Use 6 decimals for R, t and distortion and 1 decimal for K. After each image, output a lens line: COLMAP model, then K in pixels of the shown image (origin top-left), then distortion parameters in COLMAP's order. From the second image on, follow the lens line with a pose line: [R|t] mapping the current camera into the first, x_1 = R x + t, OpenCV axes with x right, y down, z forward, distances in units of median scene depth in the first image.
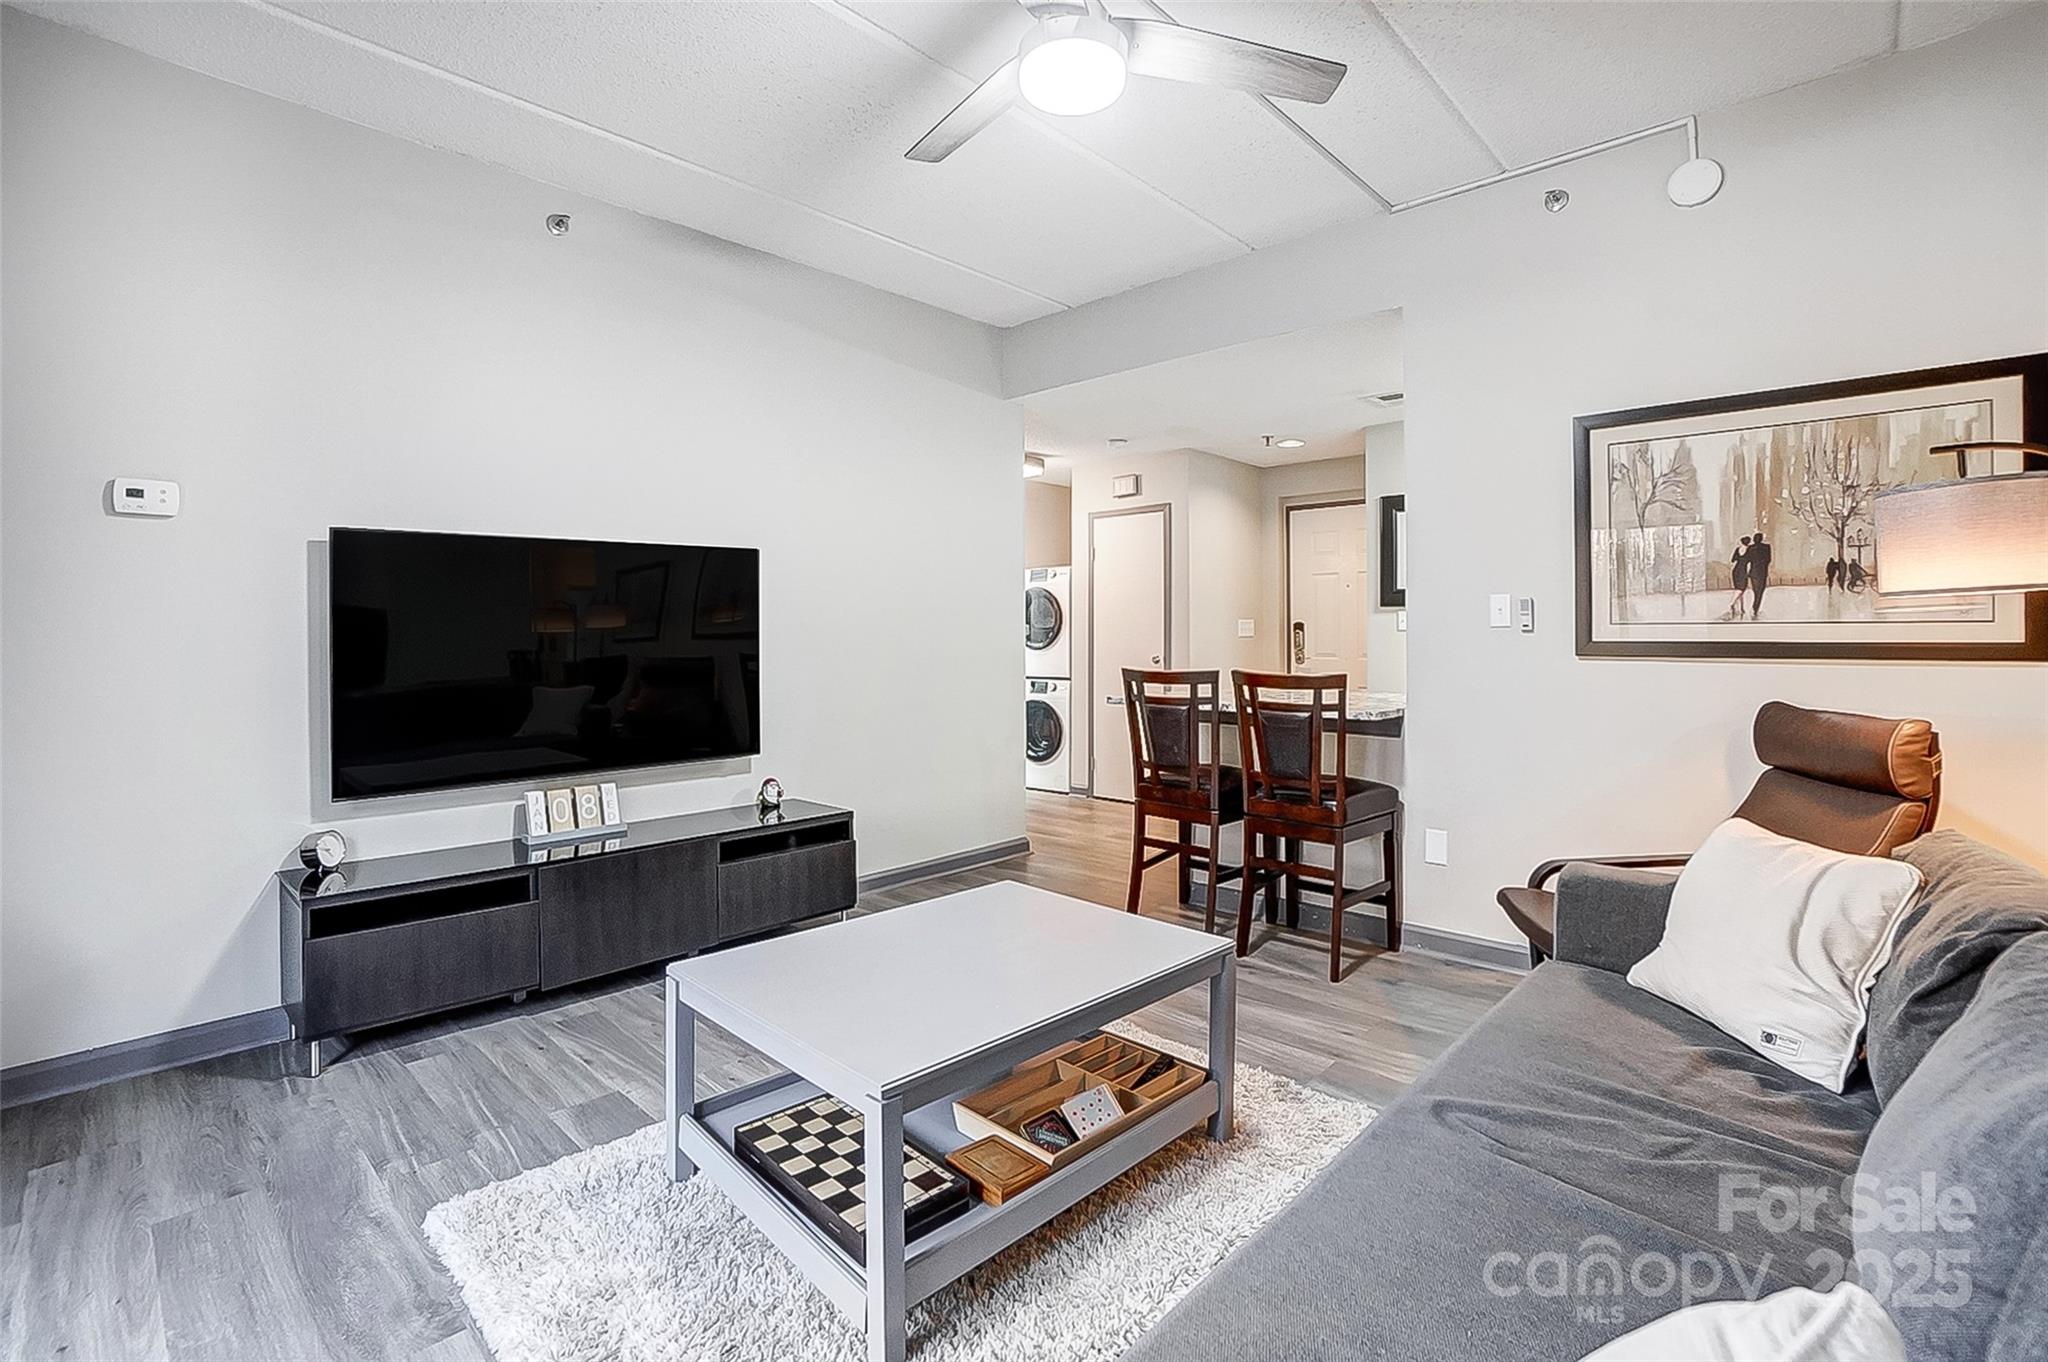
lens RADIAL K [[930.8, 0, 1001.0], [0, 930.8, 634.2], [0, 0, 1]] dist [-0.024730, 0.008096]
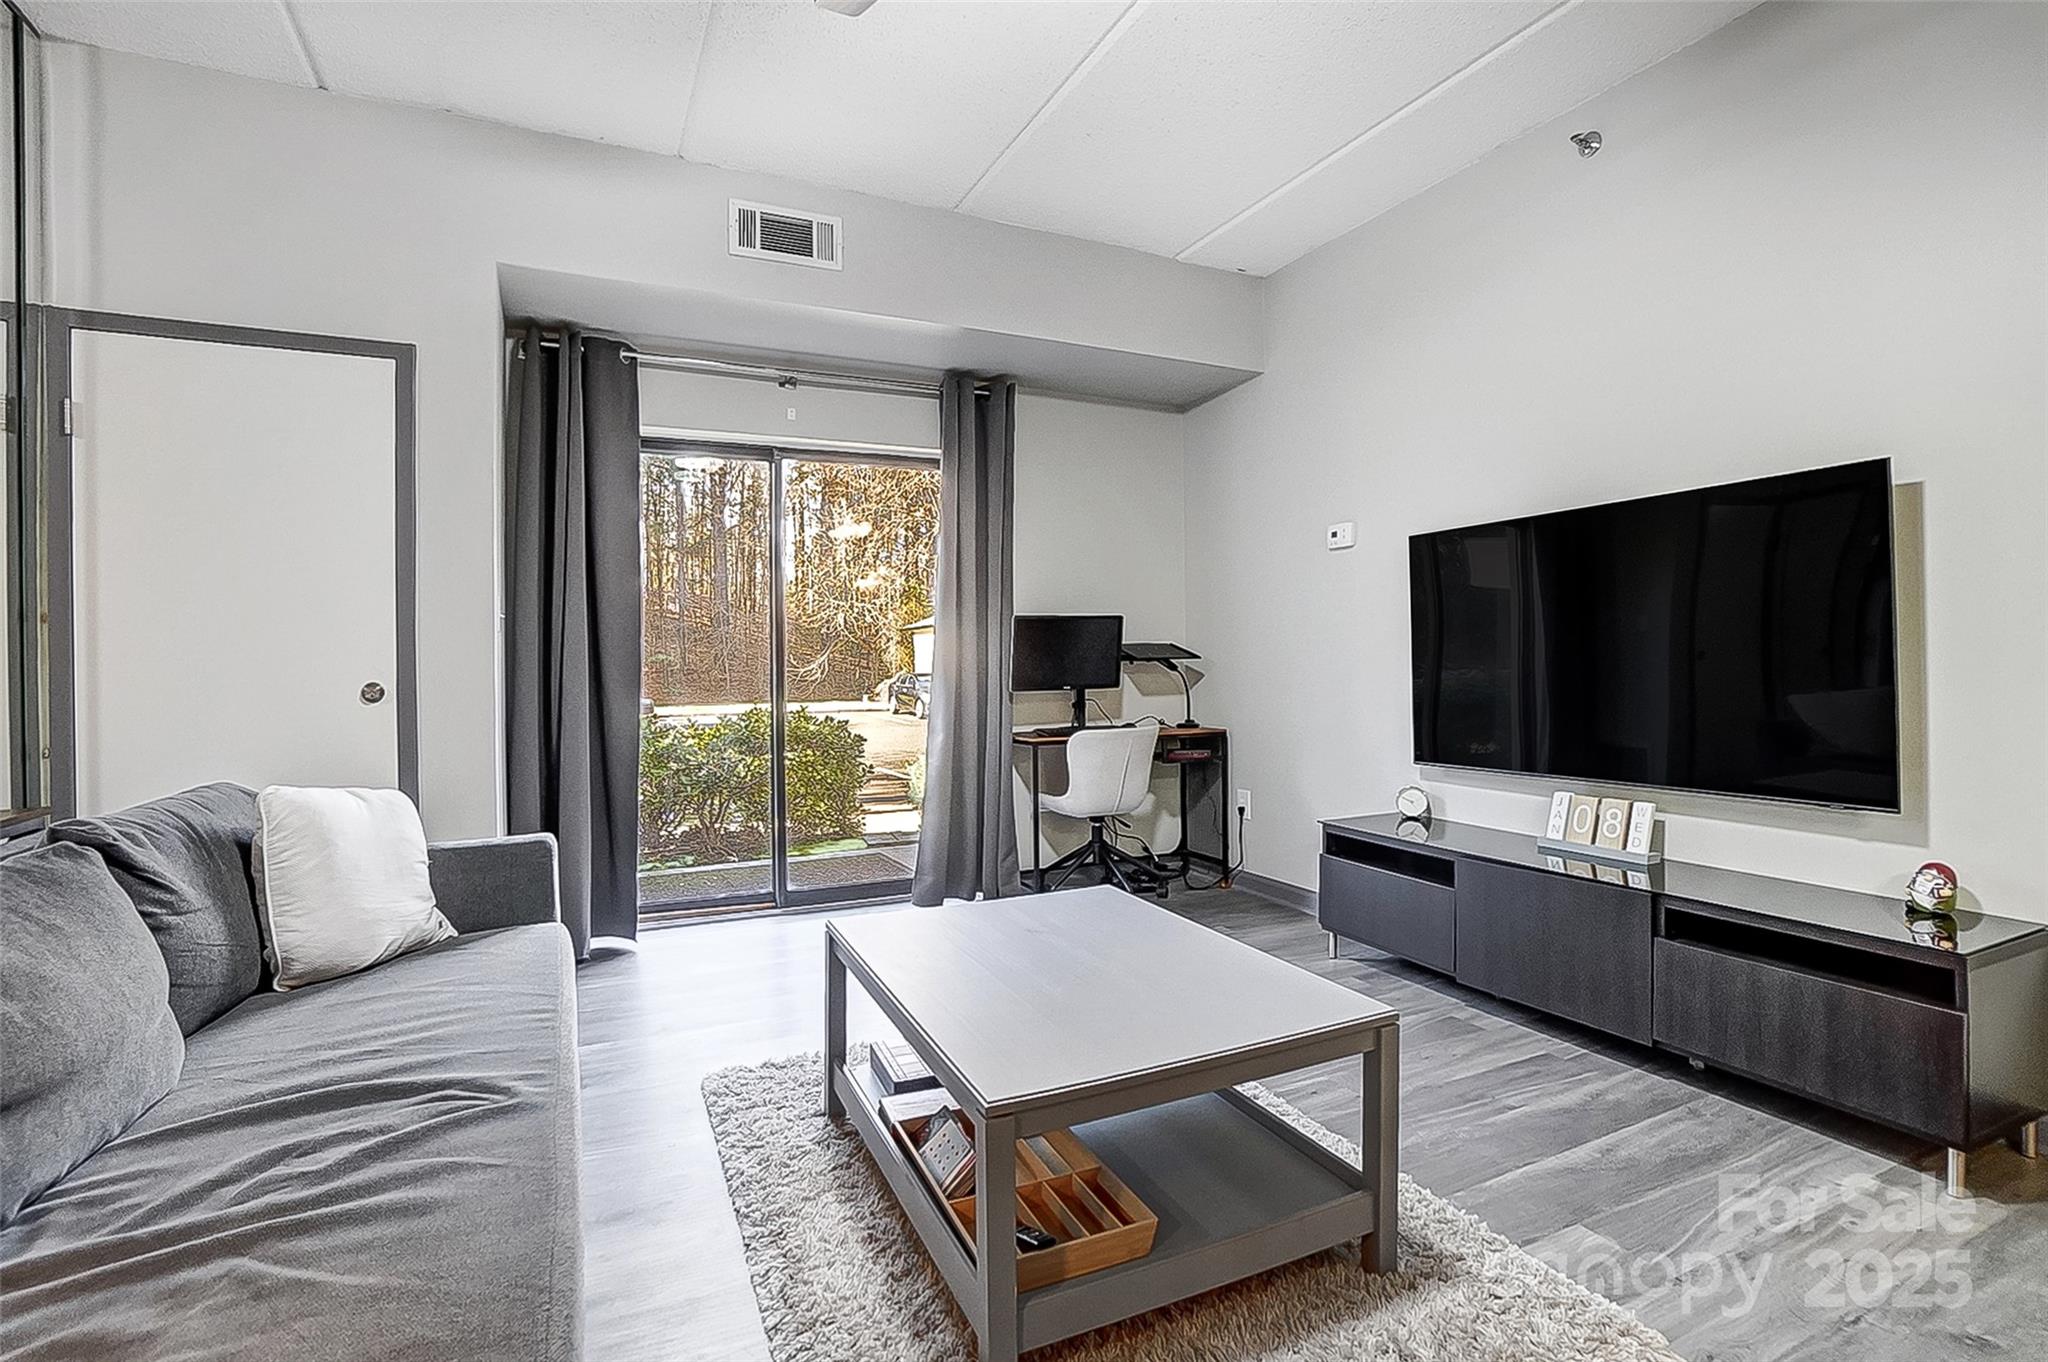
lens RADIAL K [[975.5, 0, 1009.3], [0, 975.5, 668.8], [0, 0, 1]] dist [0.002238, 0.001478]
pose [[-0.379489, 0.016749, -0.925045, 0.631513], [0.021533, 0.999725, 0.009268, 0.033123], [0.924946, -0.016402, -0.379745, 0.947156]]
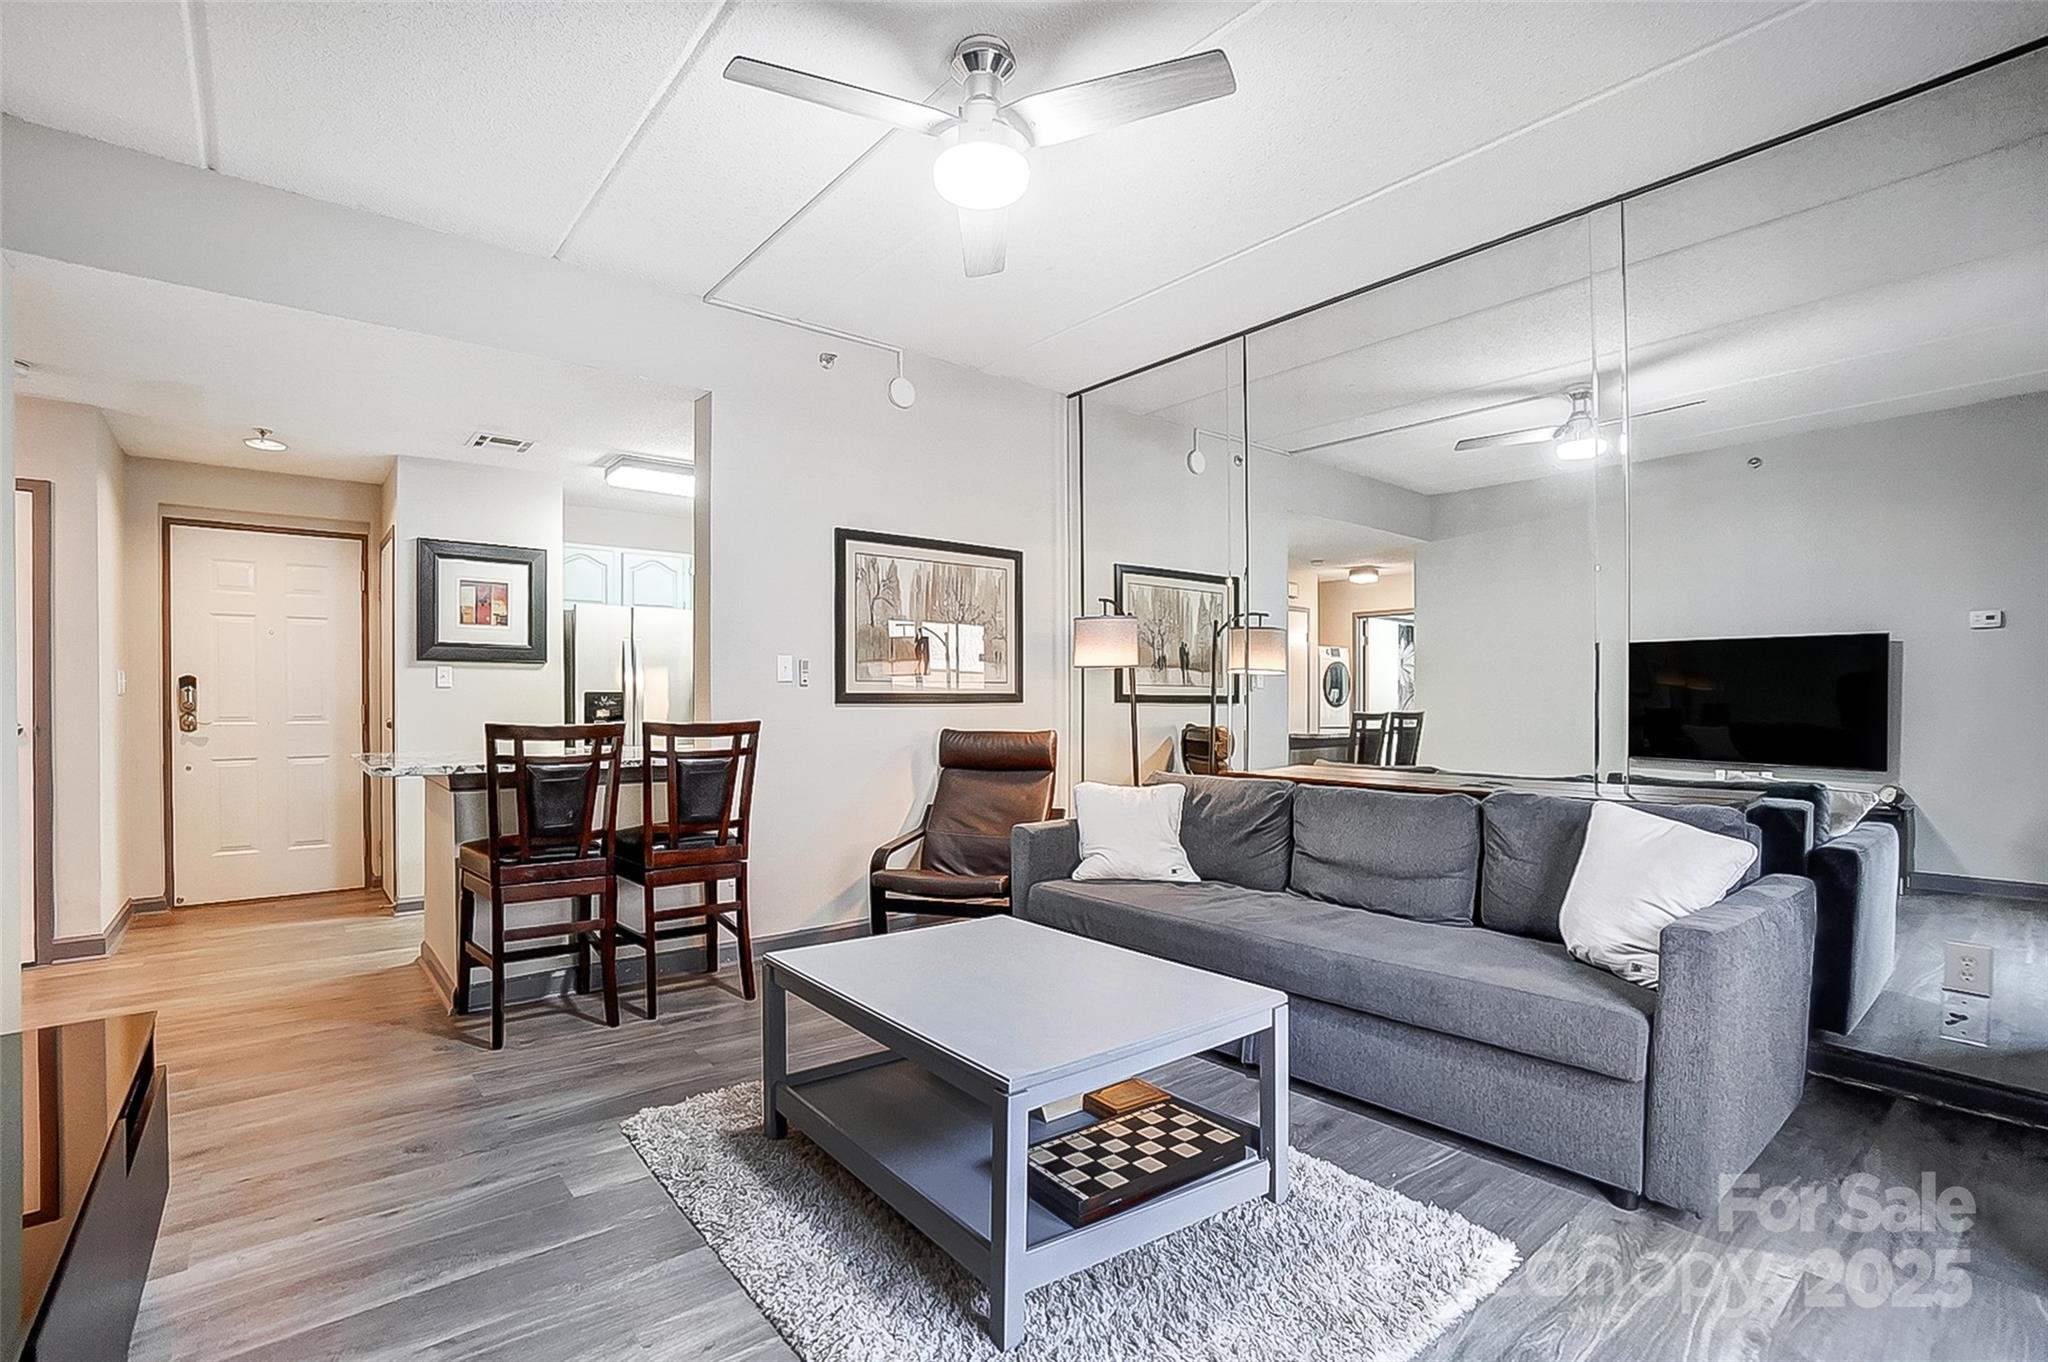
lens RADIAL K [[930.8, 0, 976.5], [0, 930.8, 709.2], [0, 0, 1]] dist [-0.024730, 0.008096]
pose [[0.148628, -0.004917, 0.988881, -0.756360], [0.001859, 0.999987, 0.004693, 0.027641], [-0.988891, 0.001141, 0.148635, 0.652125]]
